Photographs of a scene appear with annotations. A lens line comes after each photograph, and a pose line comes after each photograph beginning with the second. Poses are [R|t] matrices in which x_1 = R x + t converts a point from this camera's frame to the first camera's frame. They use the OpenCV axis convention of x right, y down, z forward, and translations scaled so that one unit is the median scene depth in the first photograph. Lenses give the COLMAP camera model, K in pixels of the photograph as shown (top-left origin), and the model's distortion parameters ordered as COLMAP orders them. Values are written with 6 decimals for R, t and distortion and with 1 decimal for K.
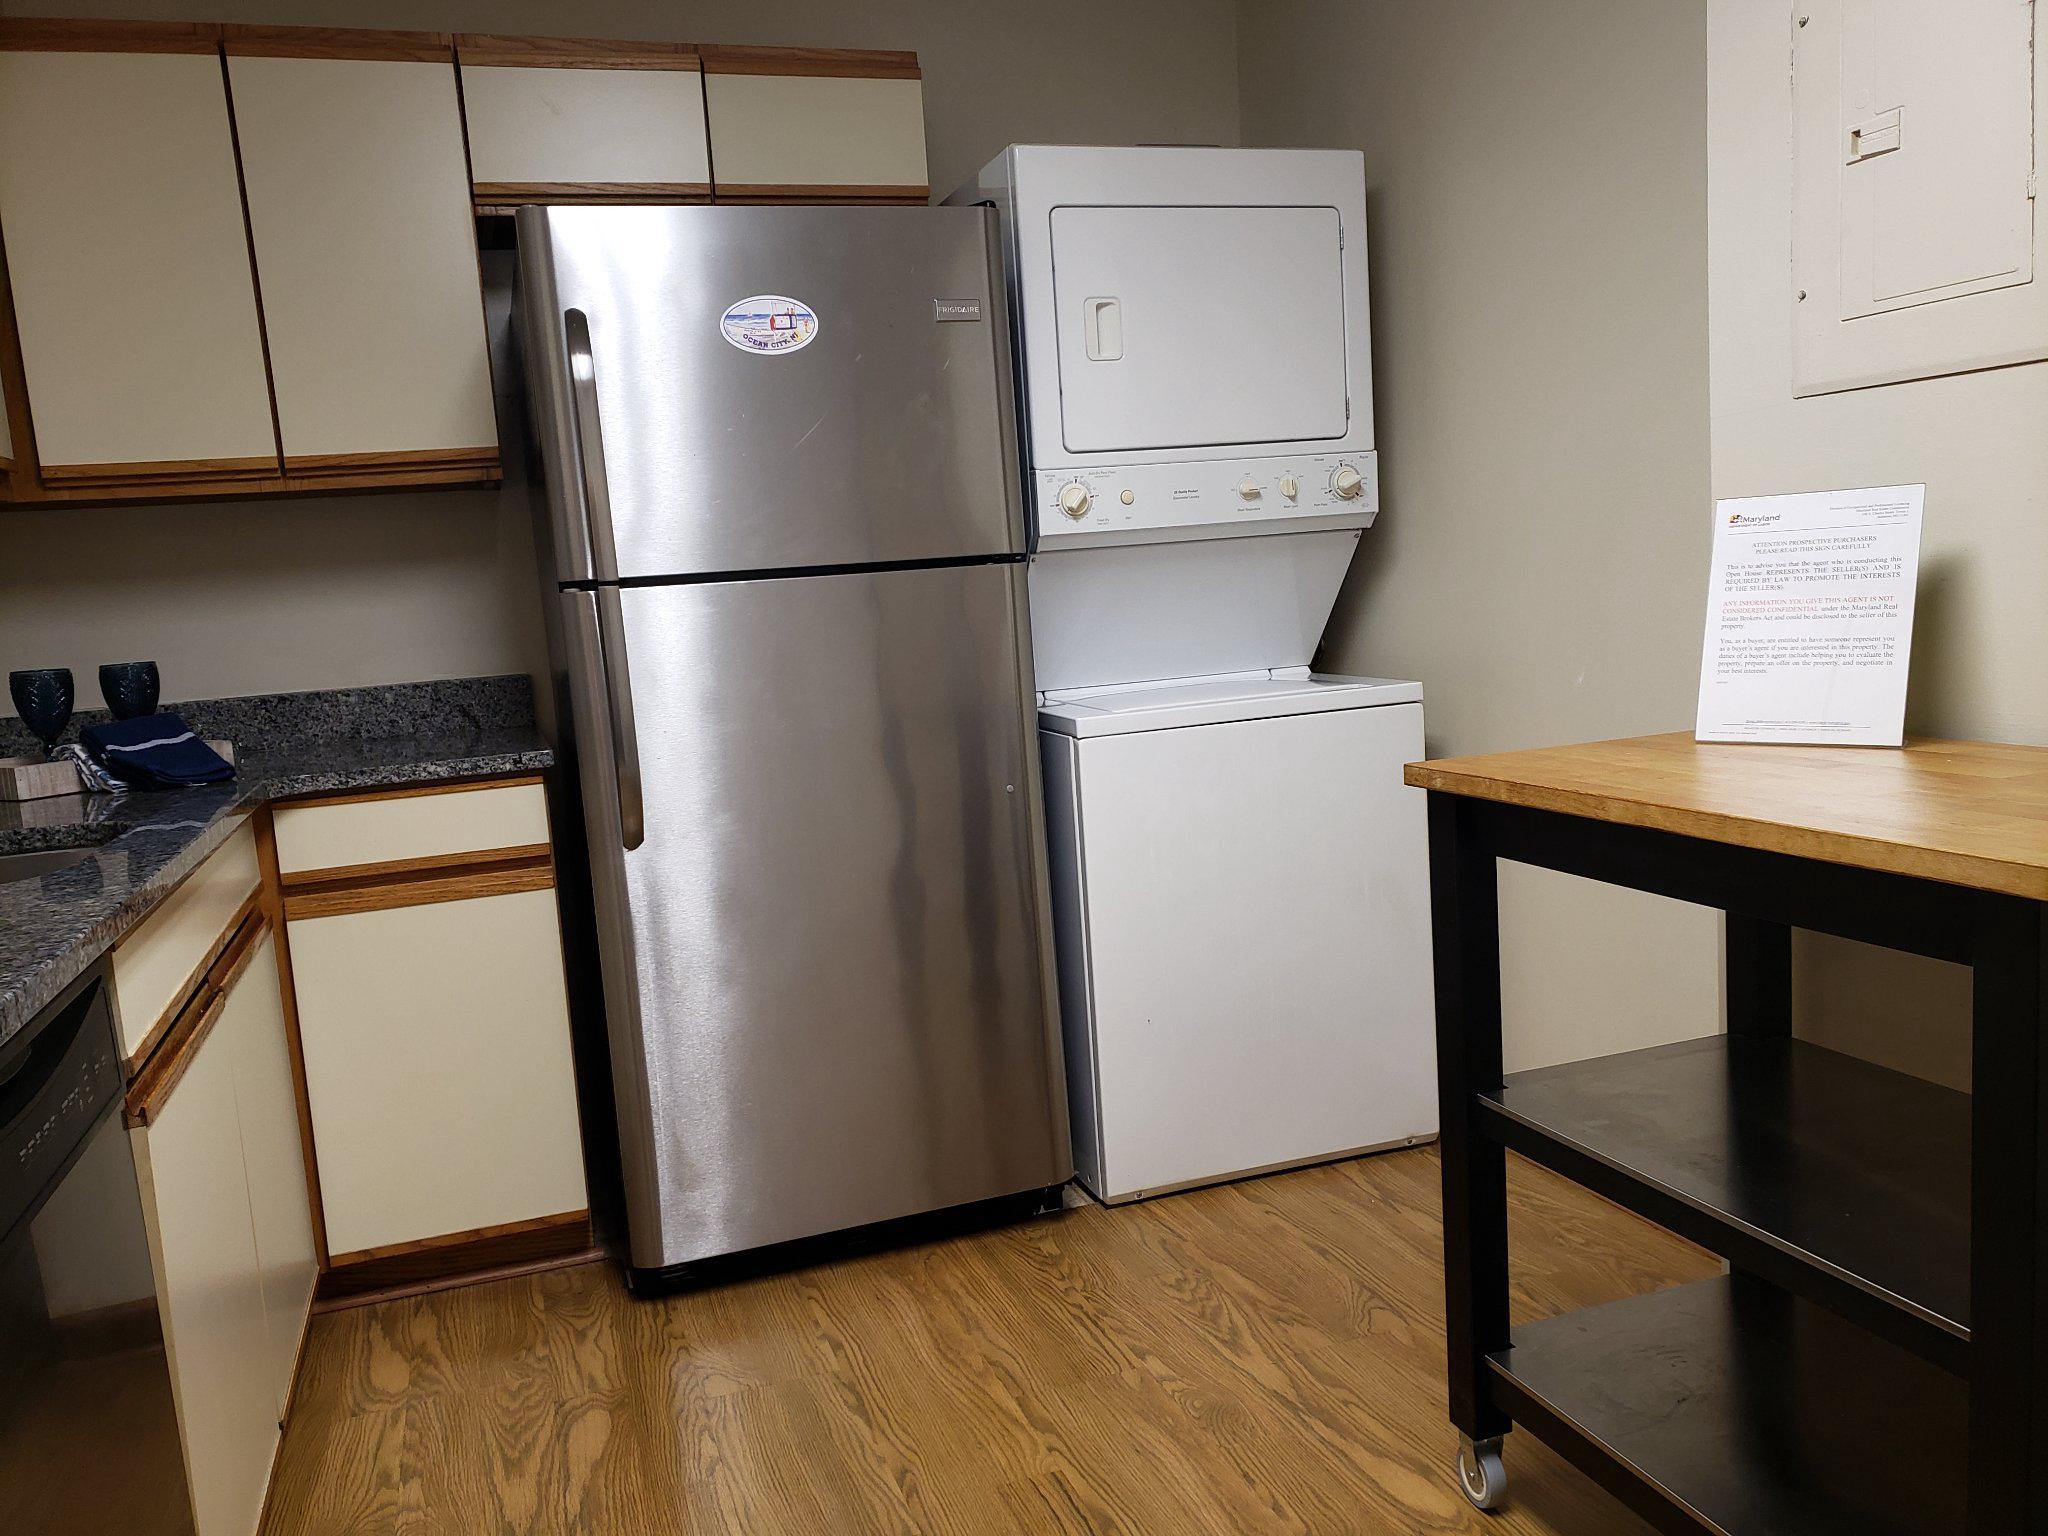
lens RADIAL K [[1587.7, 0, 1018.2], [0, 1587.7, 779.3], [0, 0, 1]] dist [0.035933, -0.030519]
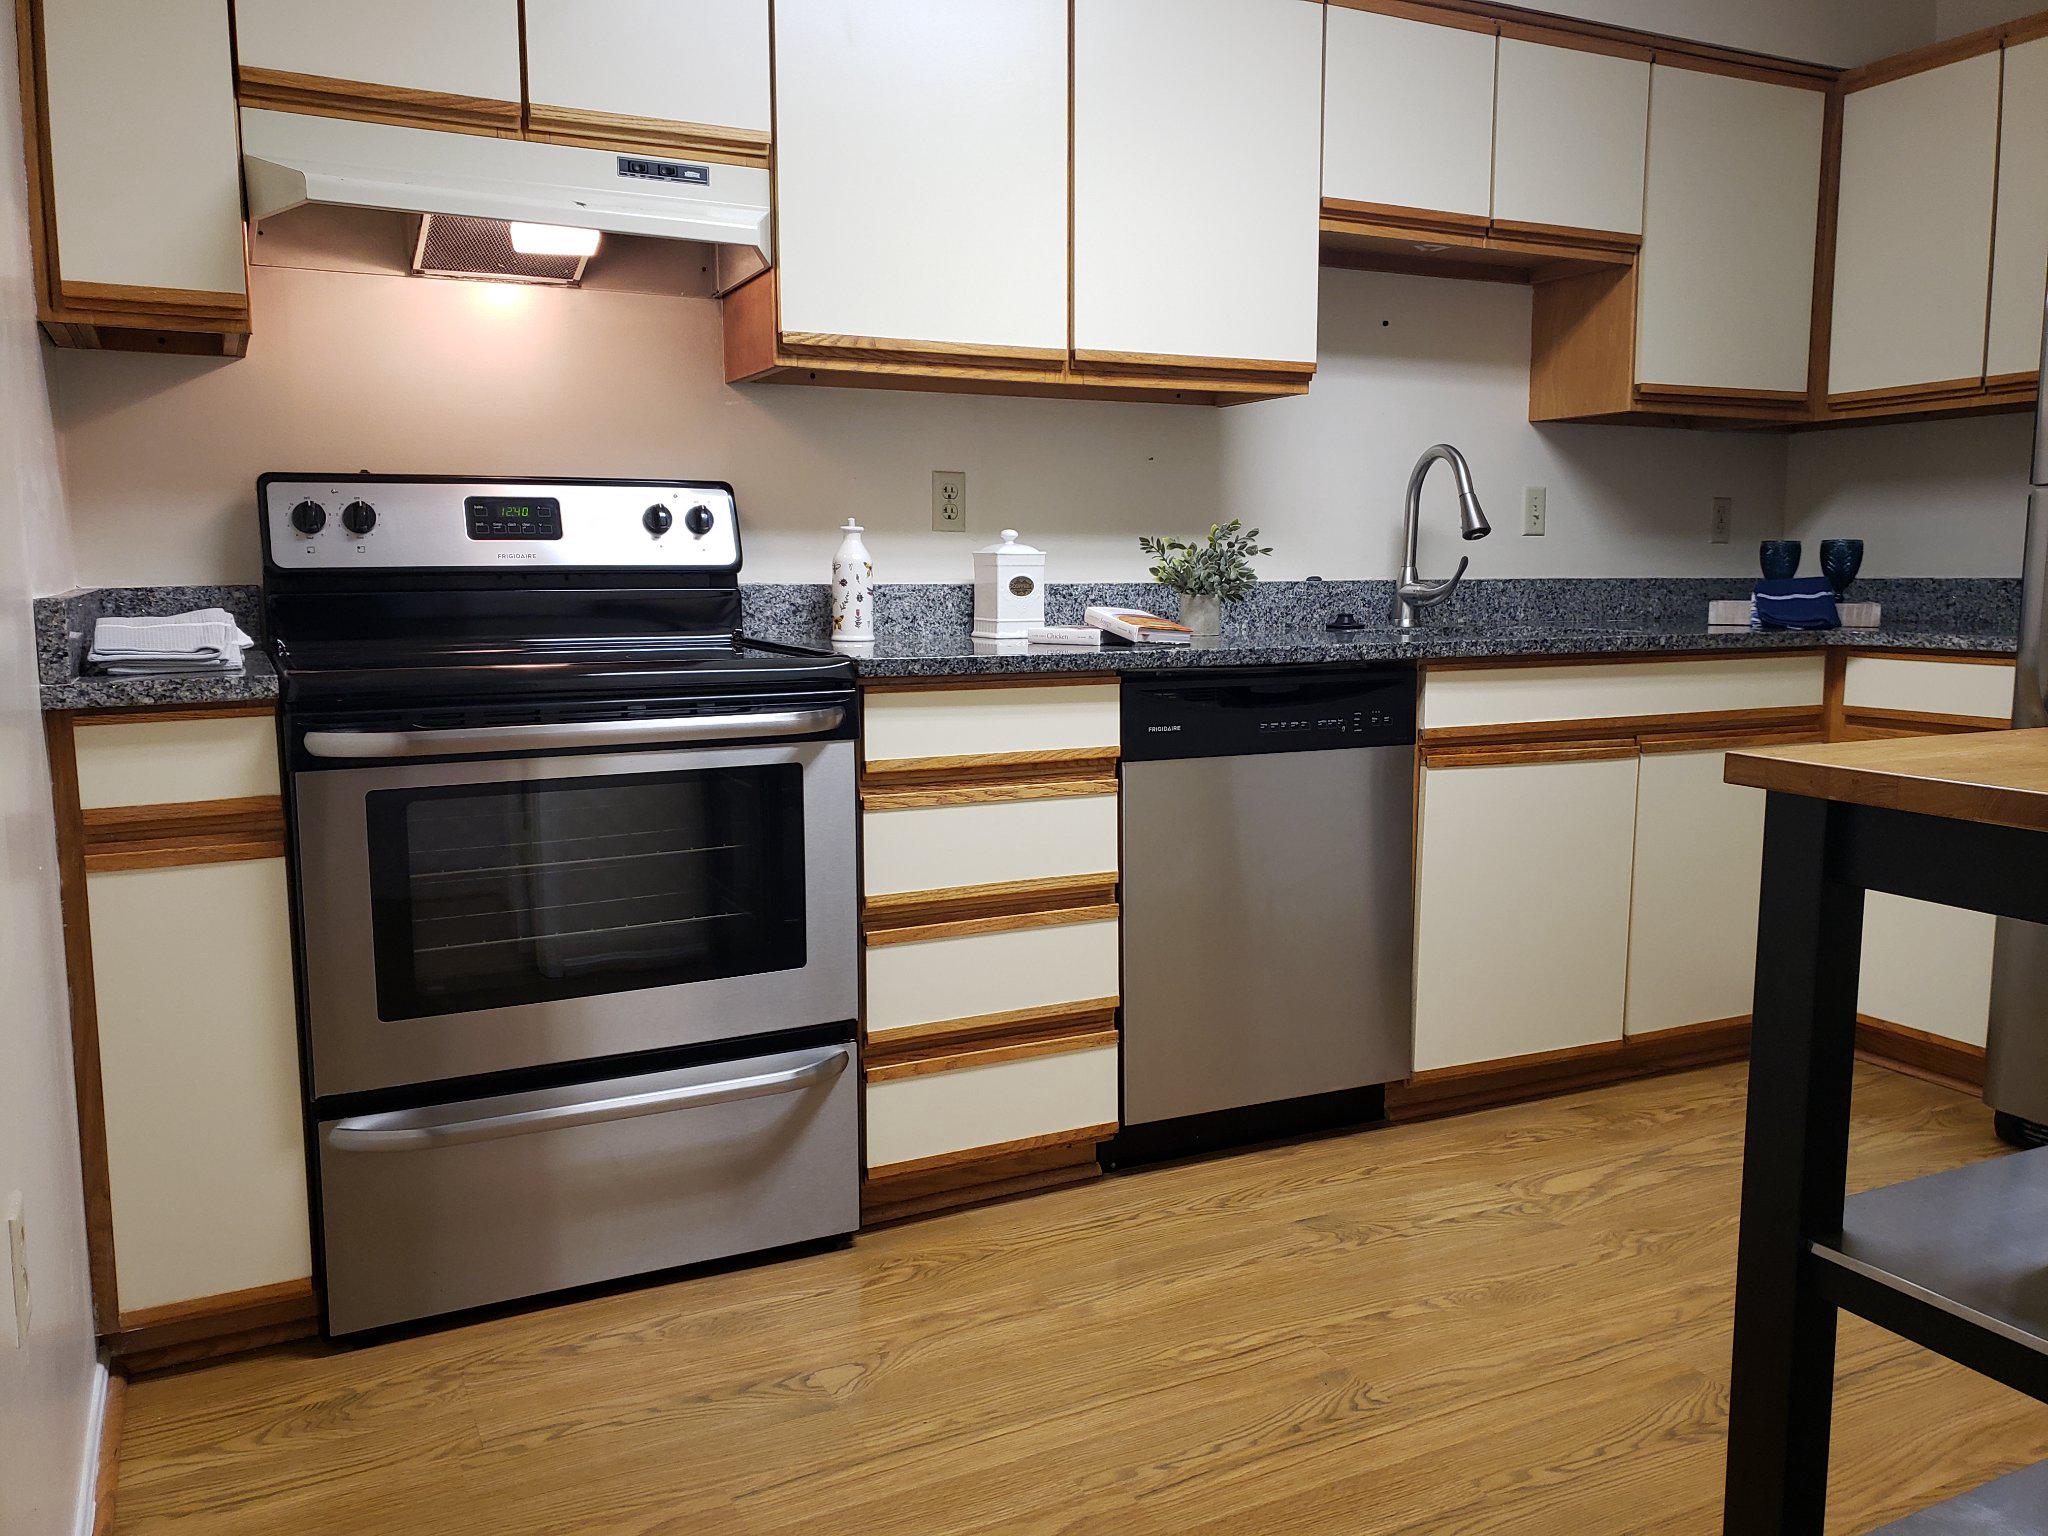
lens RADIAL K [[1587.7, 0, 1032.7], [0, 1587.7, 757.7], [0, 0, 1]] dist [0.035933, -0.030519]
pose [[0.133369, 0.186347, -0.973390, 0.728935], [-0.135188, 0.976404, 0.168402, -0.029754], [0.981803, 0.109131, 0.155414, 0.146361]]
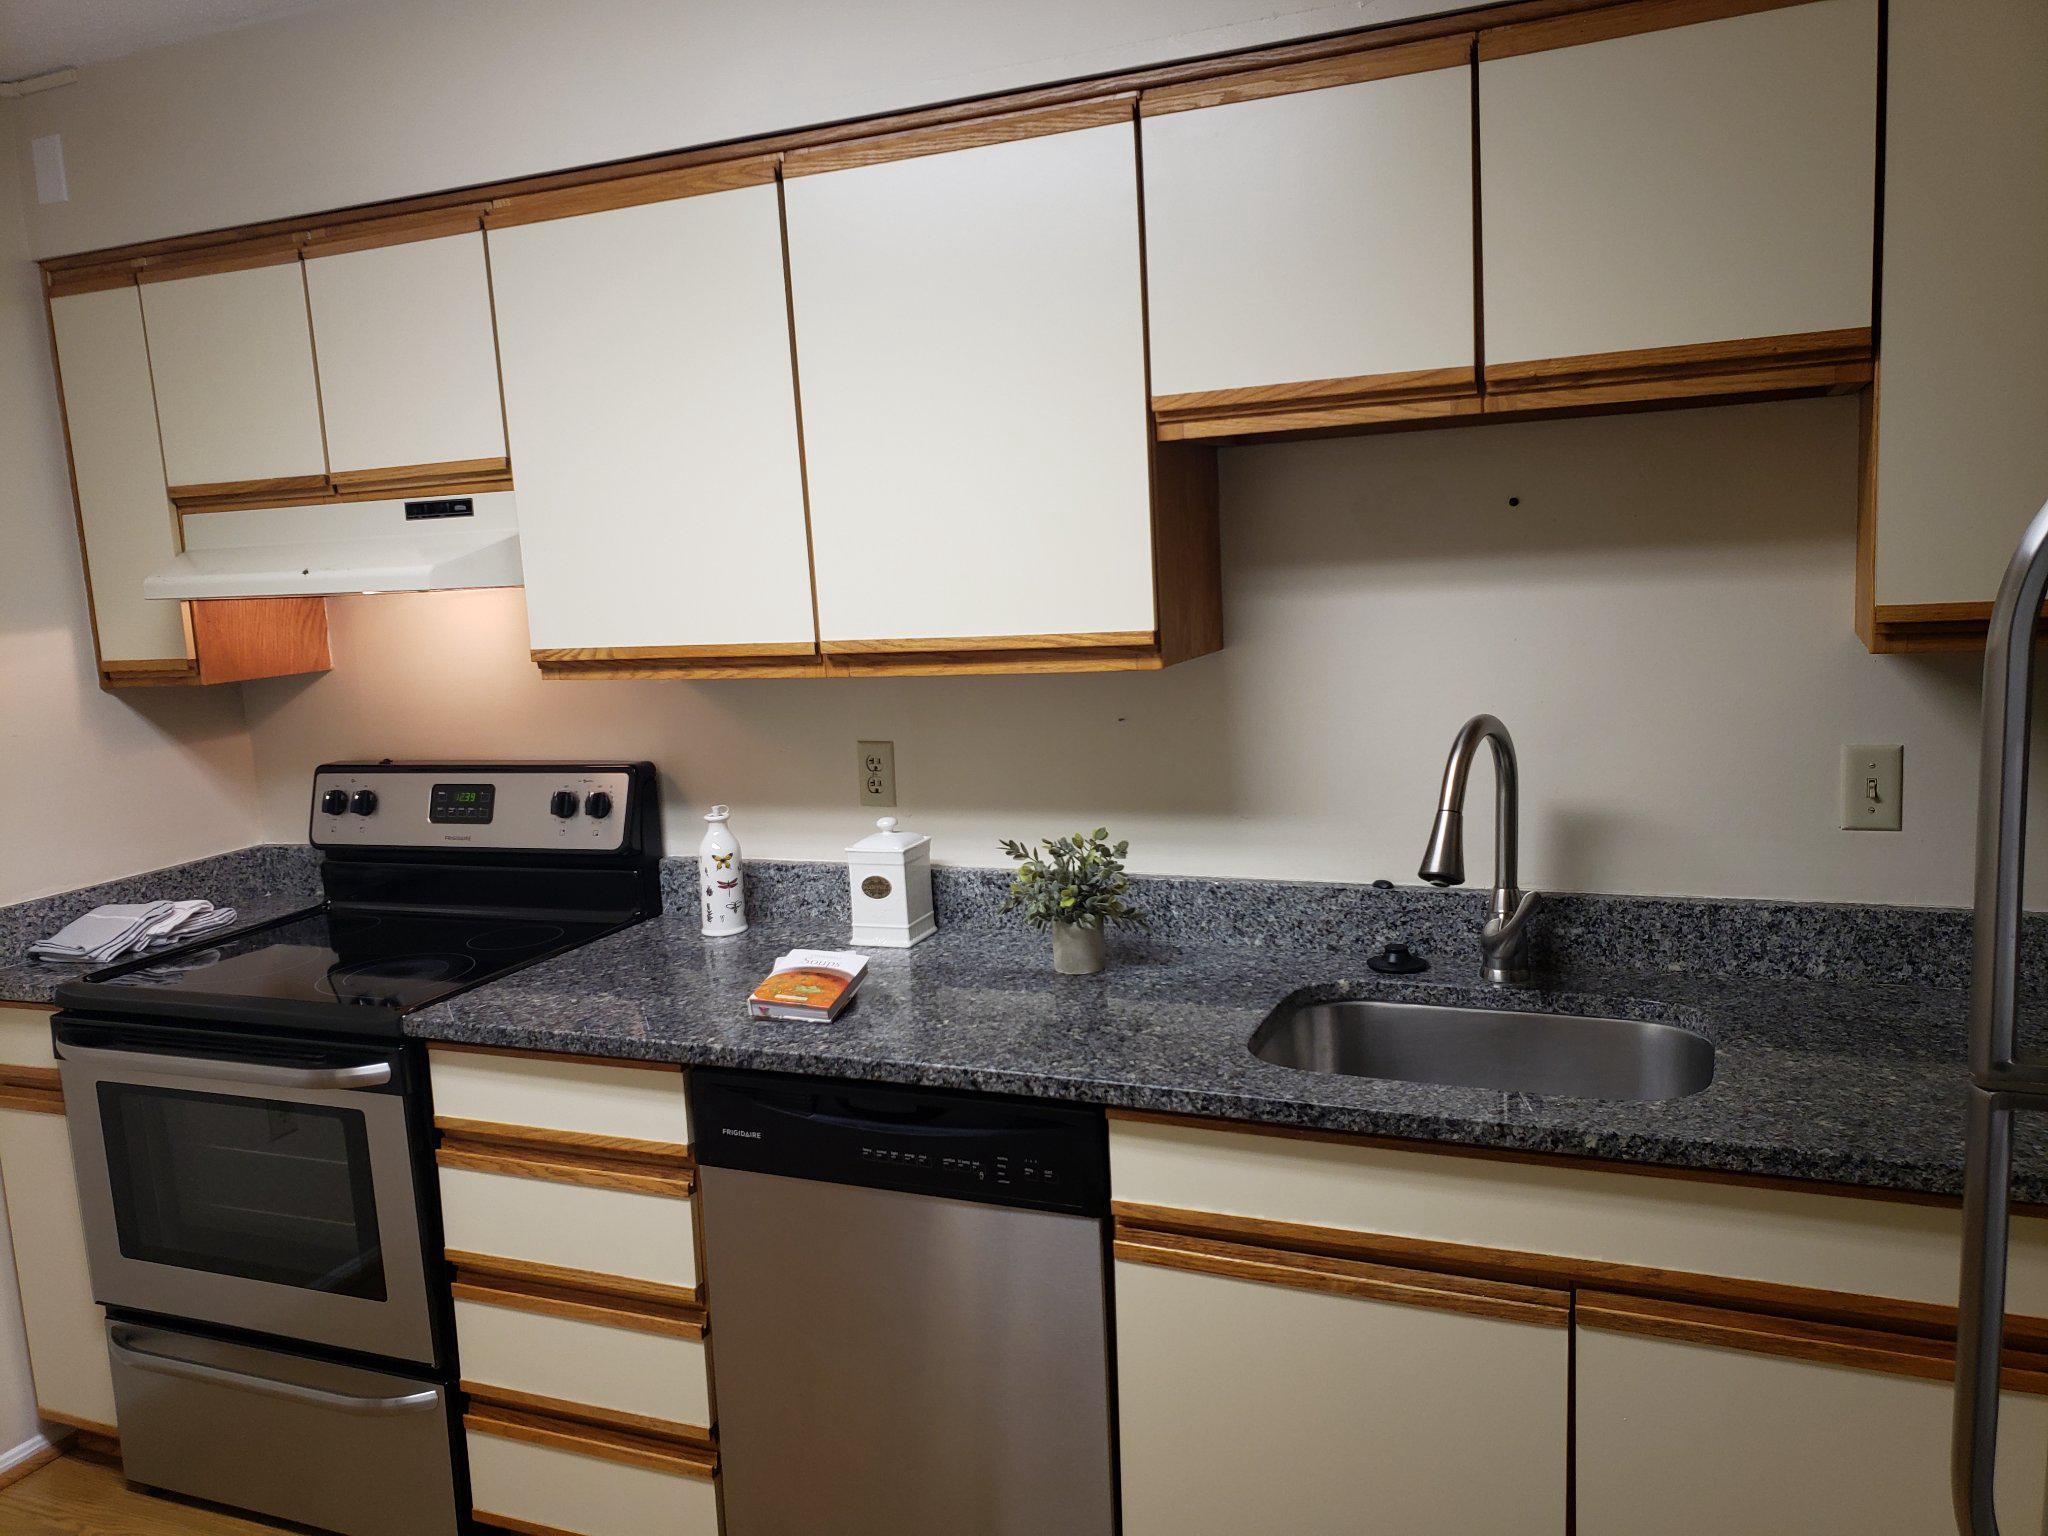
lens RADIAL K [[1587.7, 0, 1028.6], [0, 1587.7, 765.6], [0, 0, 1]] dist [0.035933, -0.030519]
pose [[-0.670415, 0.213362, -0.710647, 0.196598], [0.006347, 0.959378, 0.282052, -0.312808], [0.741959, 0.184582, -0.644536, 1.010385]]
